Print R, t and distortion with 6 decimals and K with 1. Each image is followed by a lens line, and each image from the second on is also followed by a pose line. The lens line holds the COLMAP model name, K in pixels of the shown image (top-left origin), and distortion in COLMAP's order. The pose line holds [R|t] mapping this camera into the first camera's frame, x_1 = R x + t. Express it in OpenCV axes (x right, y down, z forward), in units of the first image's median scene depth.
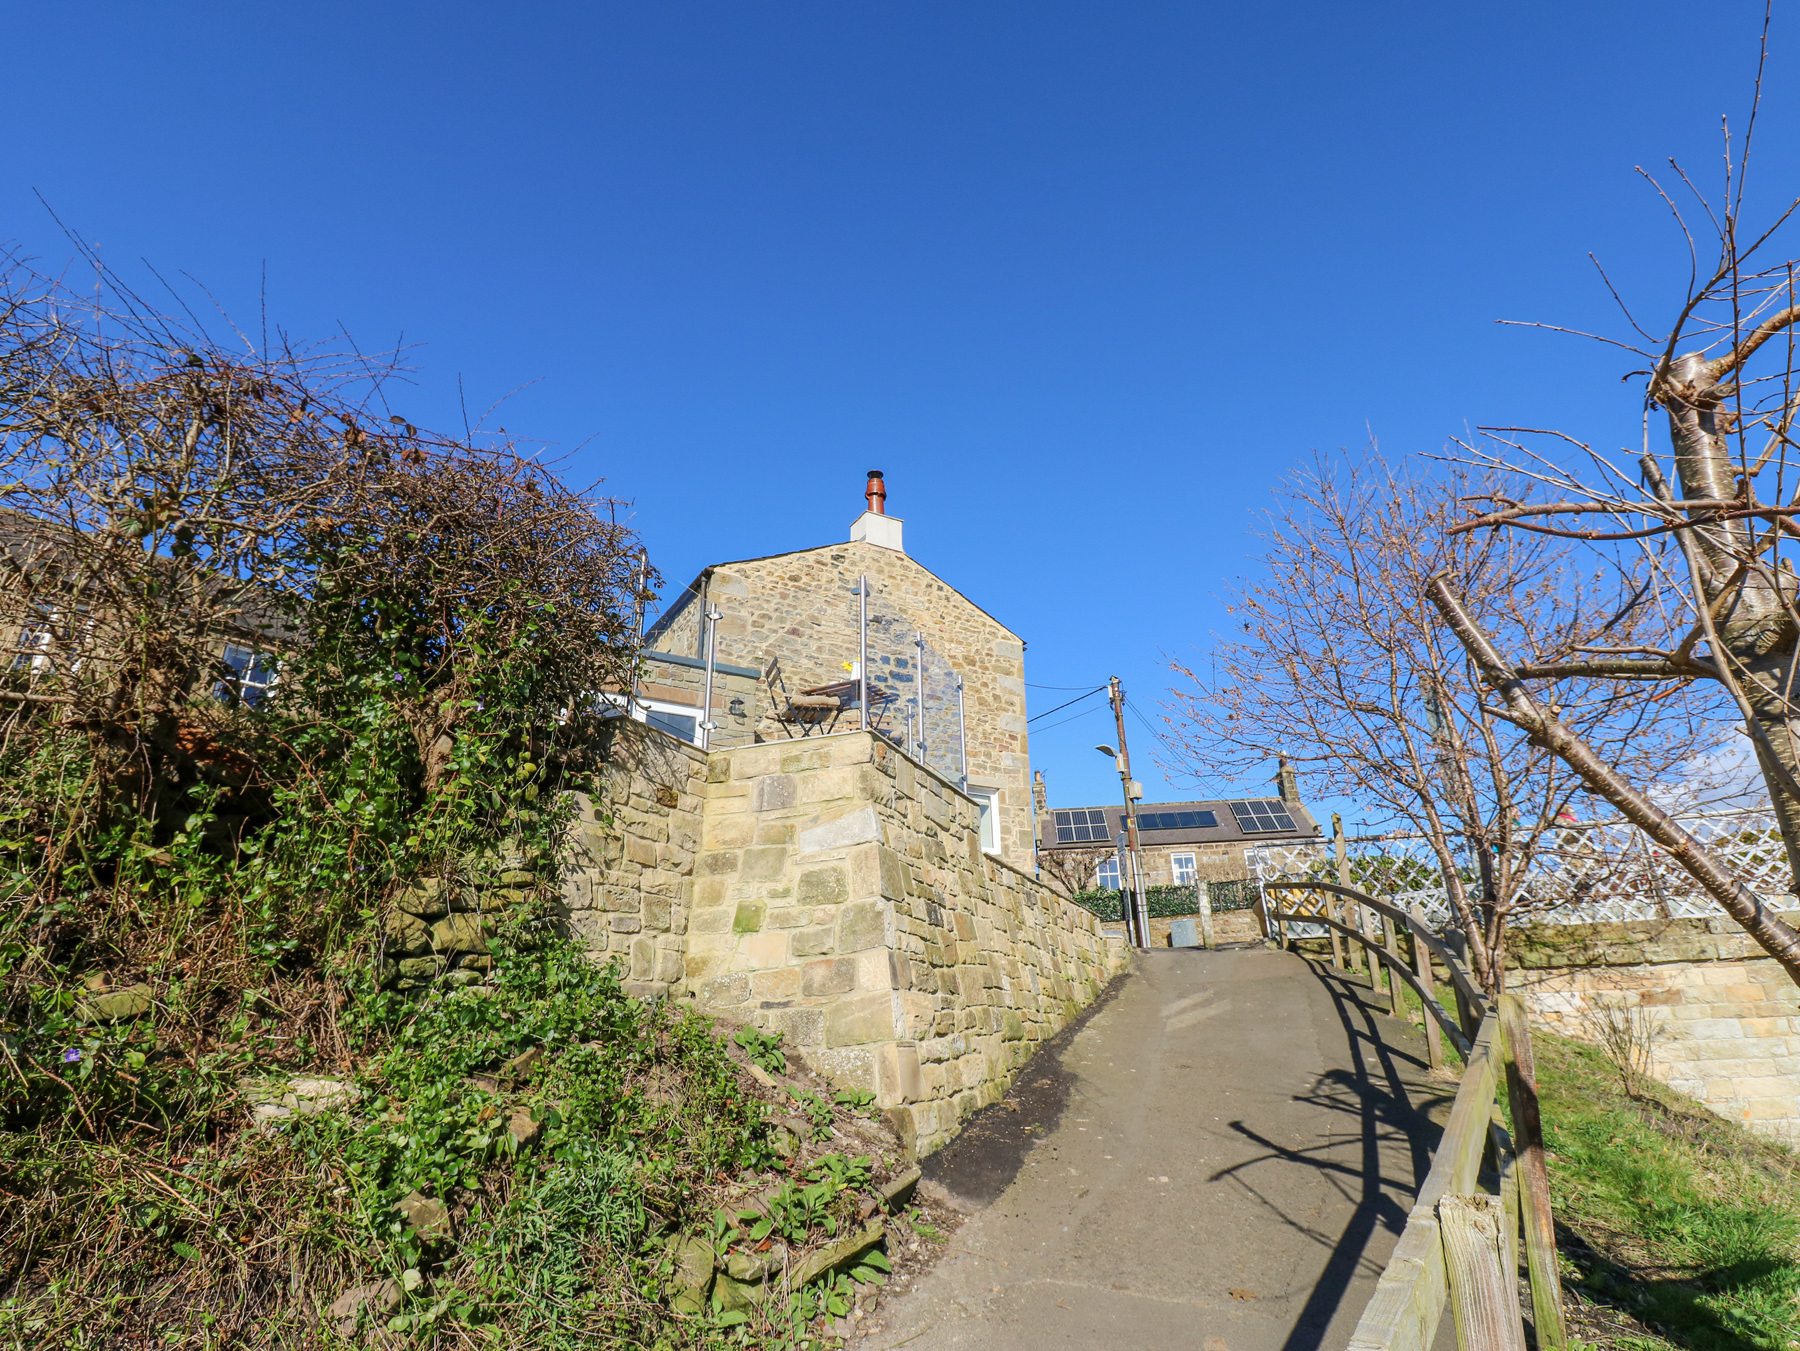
lens RADIAL K [[935.2, 0, 910.5], [0, 935.2, 655.3], [0, 0, 1]] dist [0.001907, -0.015458]
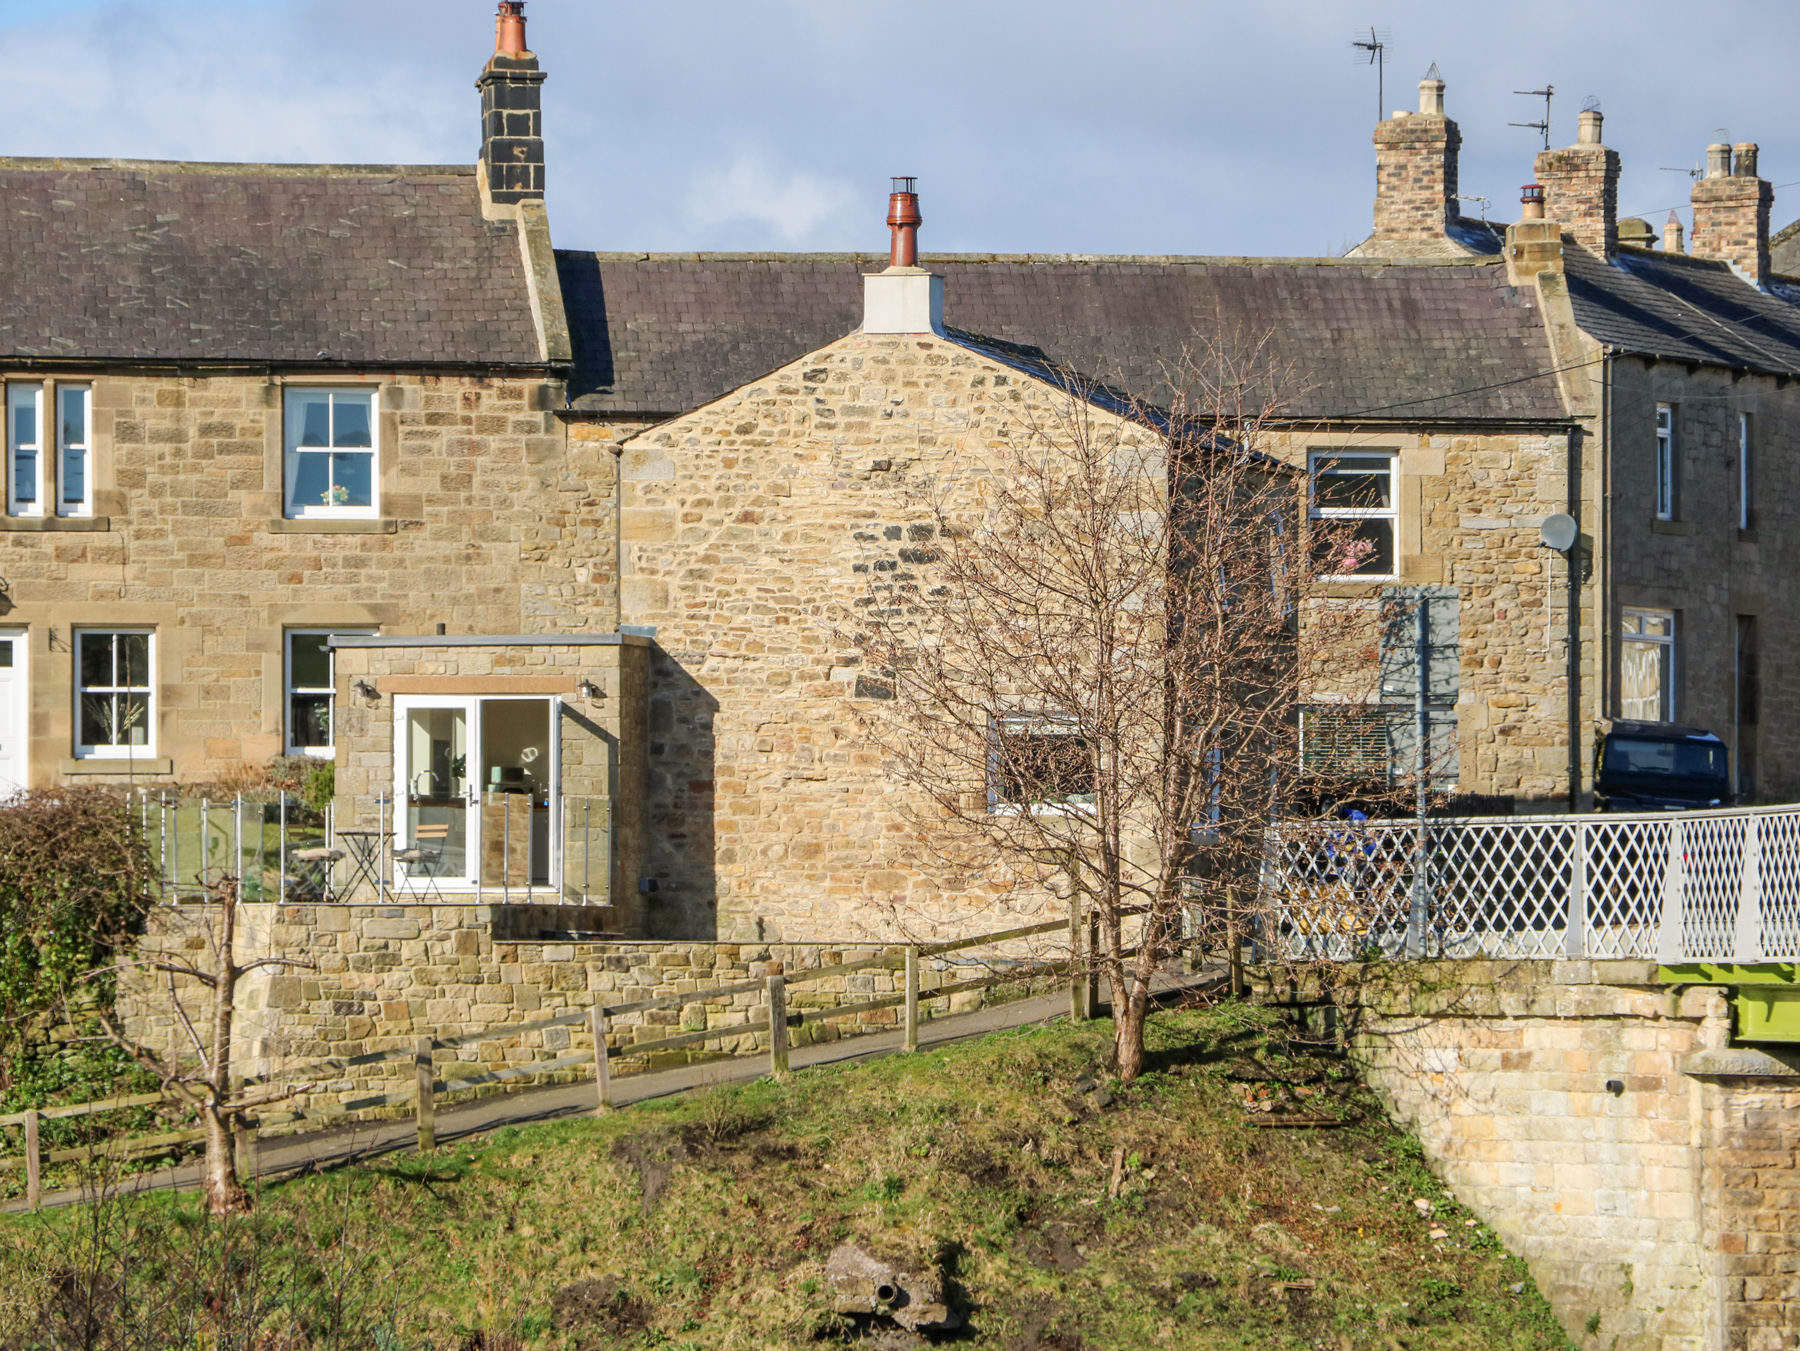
lens RADIAL K [[12874.4, 0, 900.0], [0, 12874.4, 675.5], [0, 0, 1]] dist [2.545593, 13.844921]
pose [[0.697224, 0.003710, -0.716844, 6.319214], [0.254671, 0.933472, 0.252531, -2.136989], [0.670091, -0.358630, 0.649895, -4.784222]]
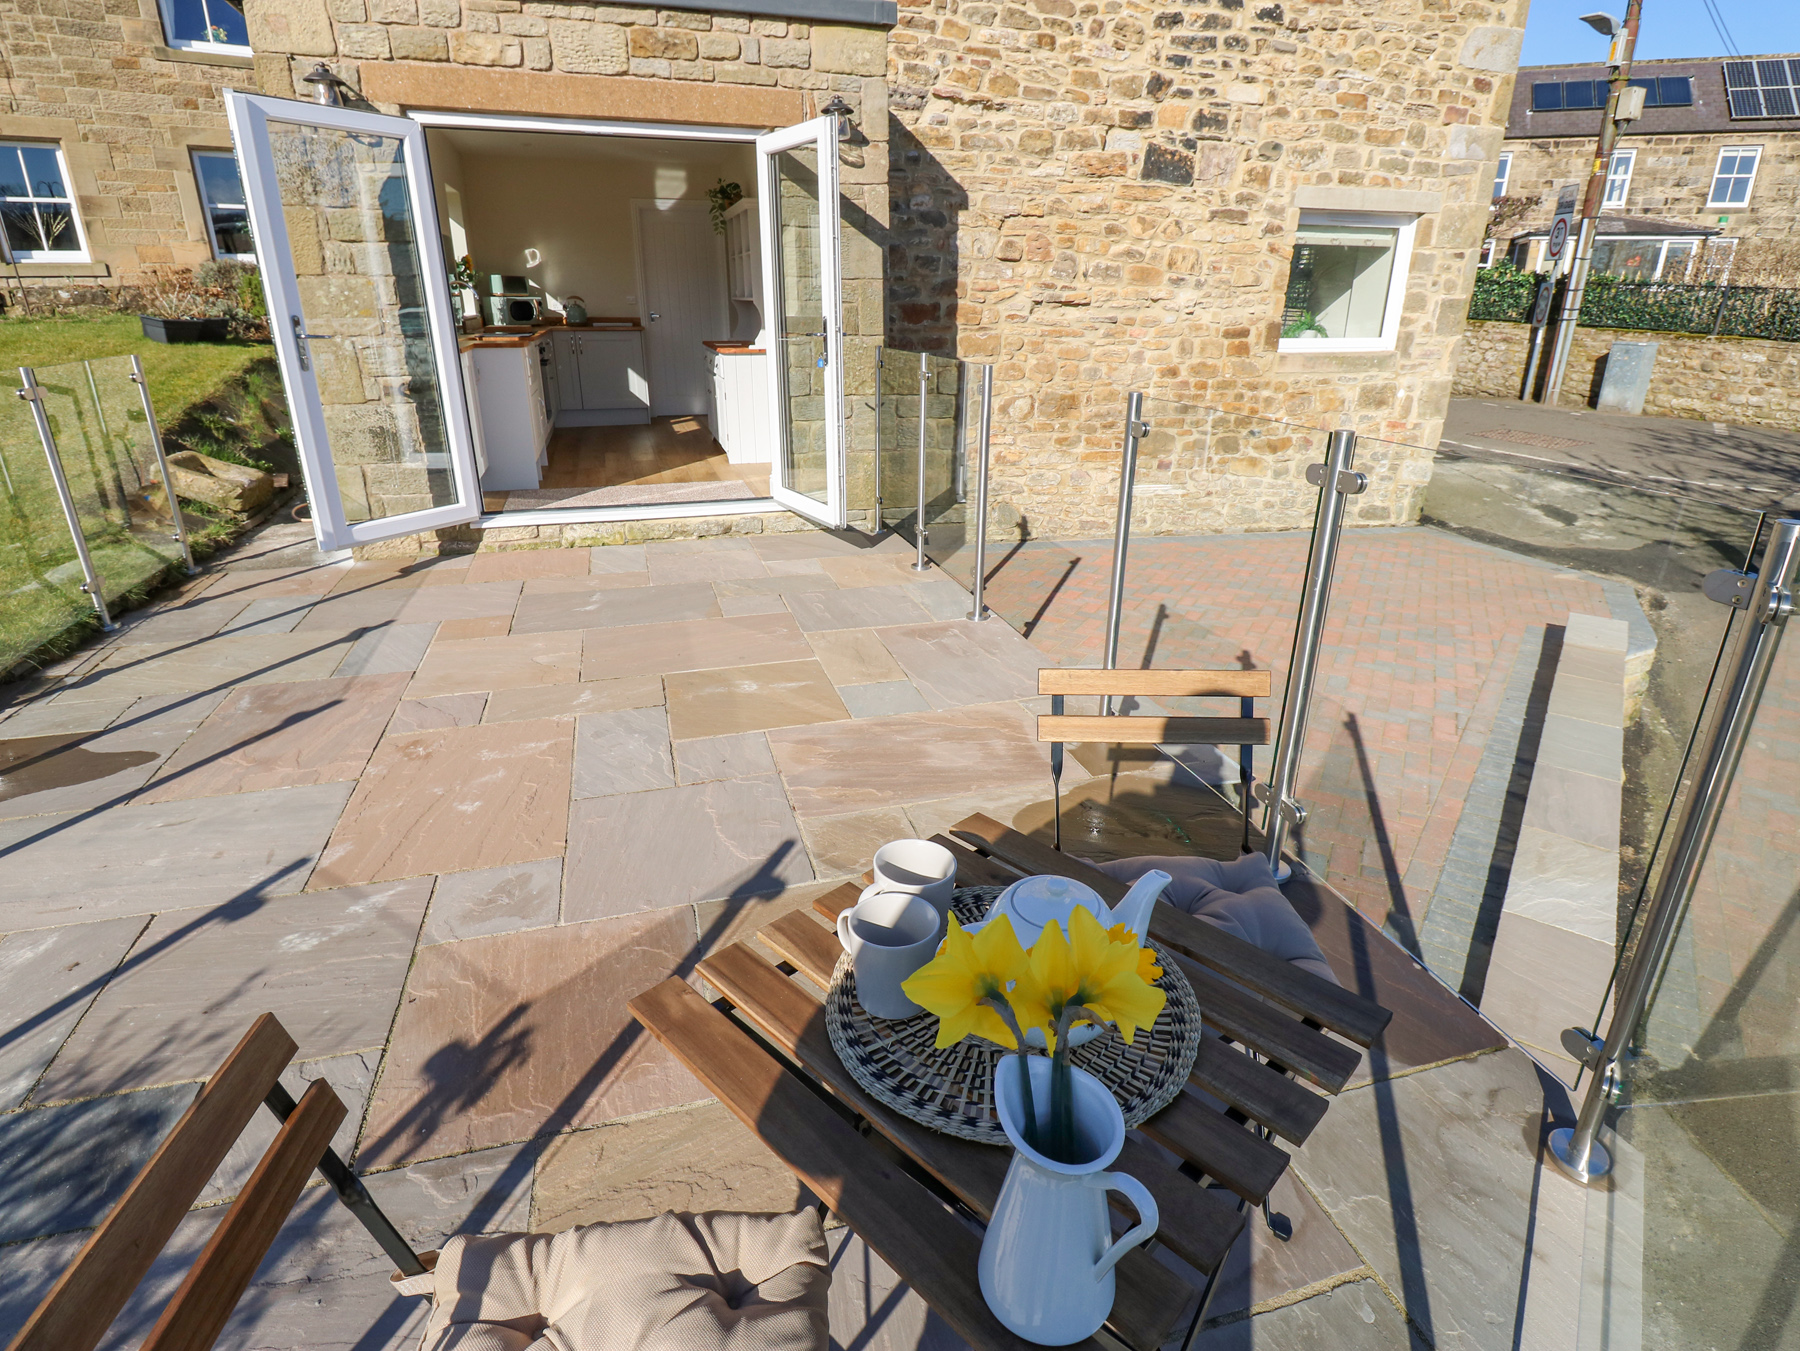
lens RADIAL K [[935.2, 0, 910.5], [0, 935.2, 655.3], [0, 0, 1]] dist [0.001907, -0.015458]
pose [[0.965889, 0.118087, -0.230465, -0.025524], [0.072198, 0.731884, 0.677593, -0.039509], [0.248689, -0.671119, 0.698393, 0.449674]]
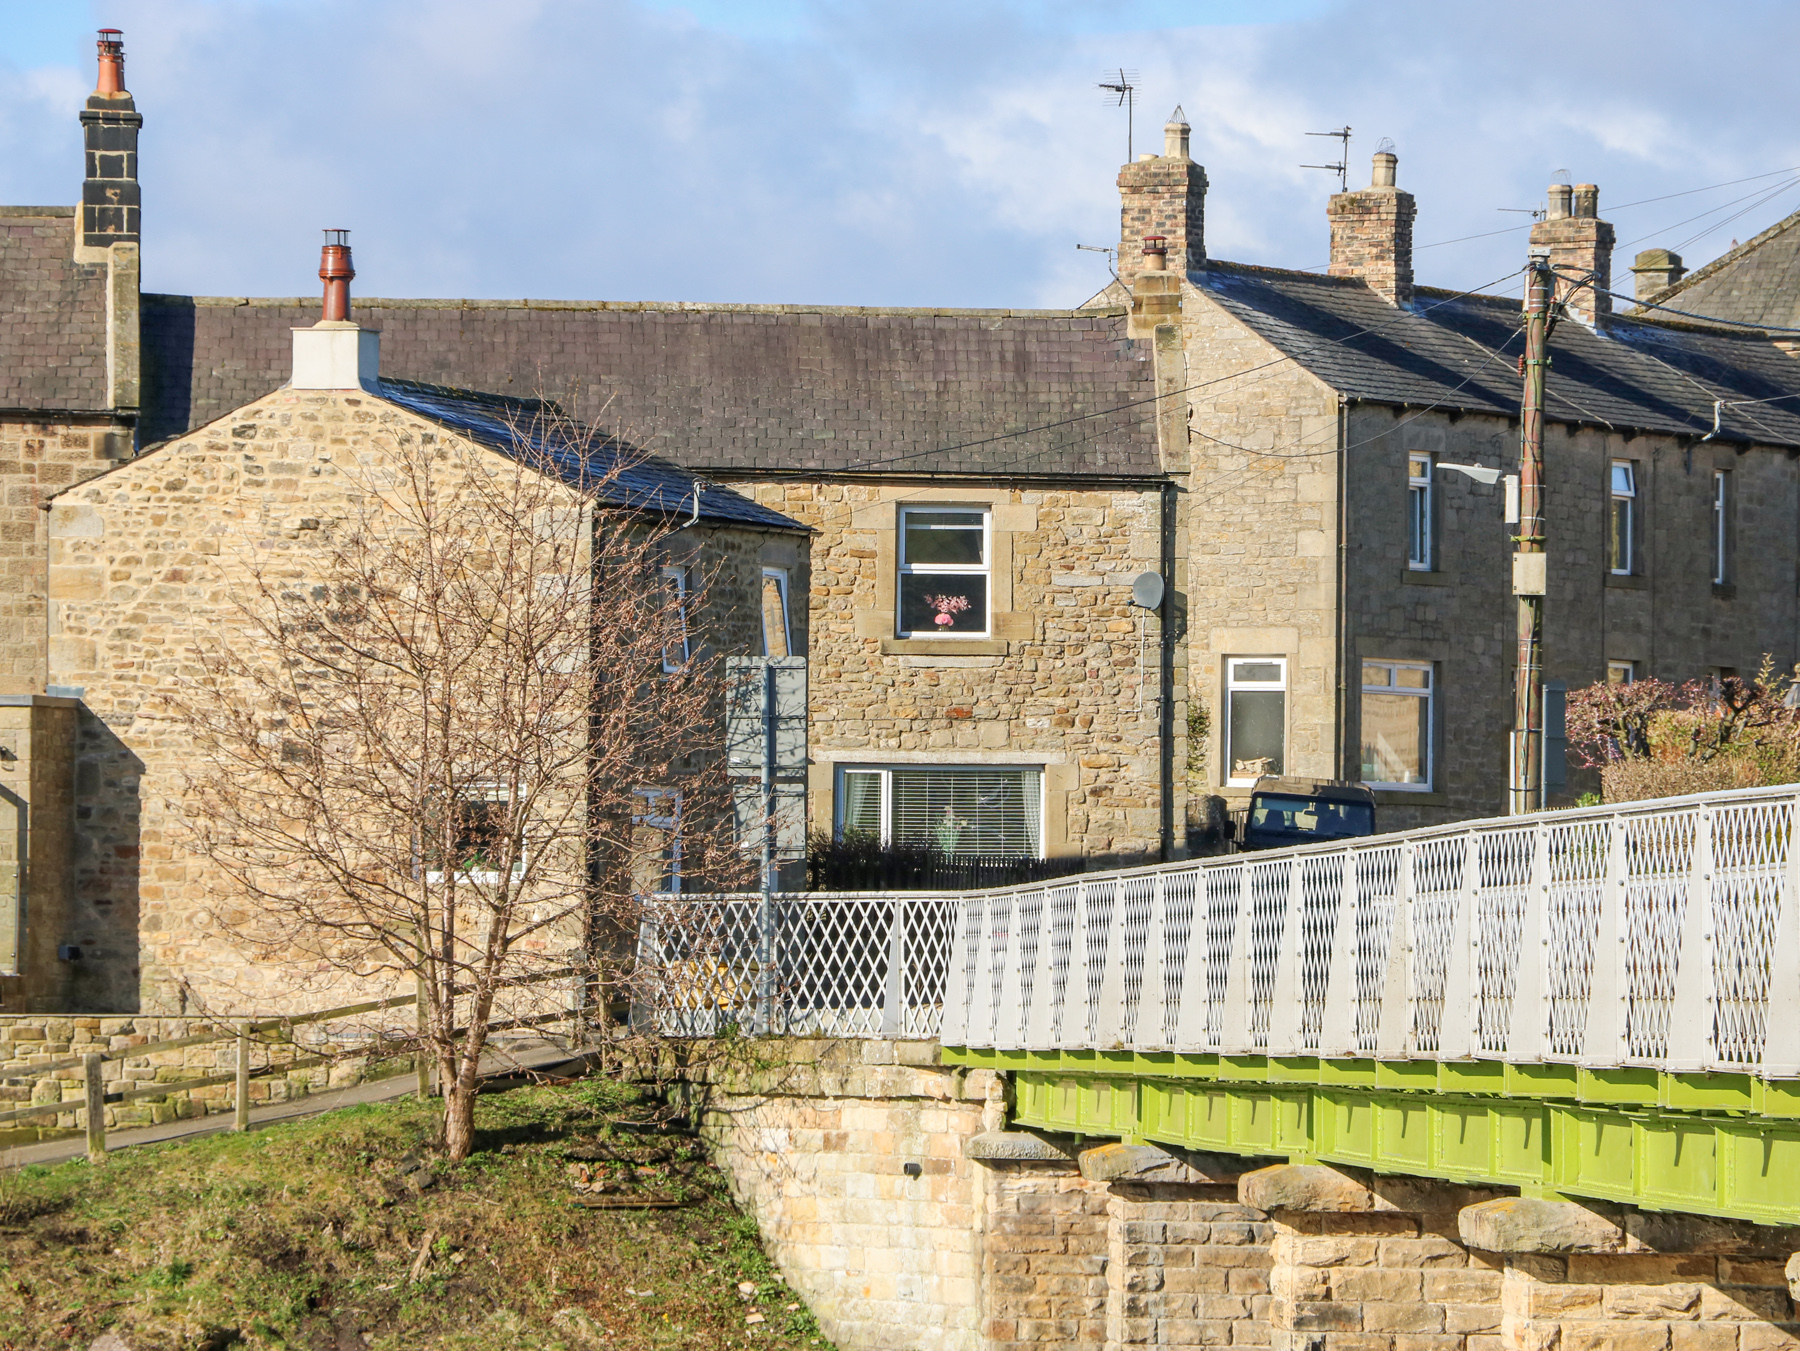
lens RADIAL K [[12874.4, 0, 900.0], [0, 12874.4, 675.5], [0, 0, 1]] dist [2.545593, 13.844921]
pose [[0.630842, 0.009503, -0.775853, 6.960191], [0.270114, 0.934688, 0.231077, -1.846198], [0.727377, -0.355341, 0.587074, -3.839167]]
